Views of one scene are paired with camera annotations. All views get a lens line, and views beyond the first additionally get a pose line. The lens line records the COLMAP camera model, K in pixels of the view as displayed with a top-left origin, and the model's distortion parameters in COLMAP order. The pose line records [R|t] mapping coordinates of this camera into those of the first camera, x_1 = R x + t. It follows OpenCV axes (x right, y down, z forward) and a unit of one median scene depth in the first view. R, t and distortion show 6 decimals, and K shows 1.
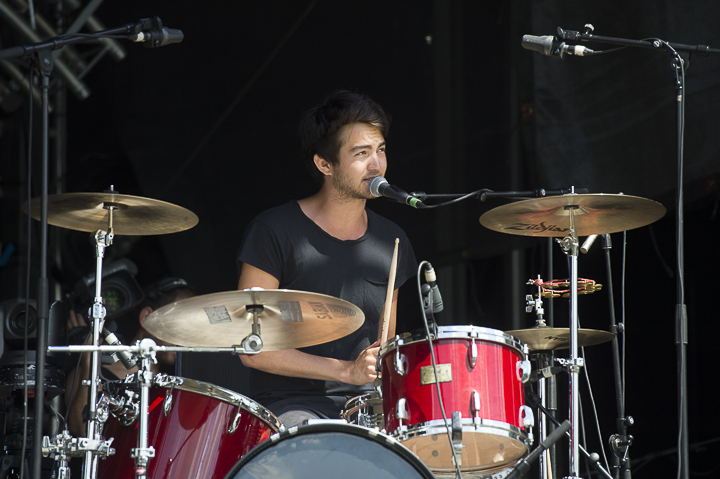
lens RADIAL K [[3933.3, 0, 361.3], [0, 3933.3, 238.9], [0, 0, 1]] dist [1.893944, 0.000000]
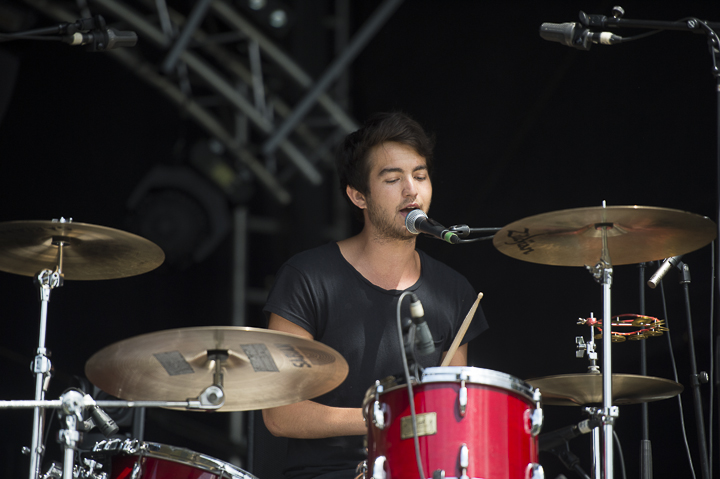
lens RADIAL K [[3933.3, 0, 360.1], [0, 3933.3, 238.6], [0, 0, 1]] dist [1.893944, 0.000000]
pose [[0.986657, -0.031031, -0.159826, 0.136467], [0.023878, 0.998634, -0.046485, 0.032262], [0.161050, 0.042048, 0.986050, 0.170062]]
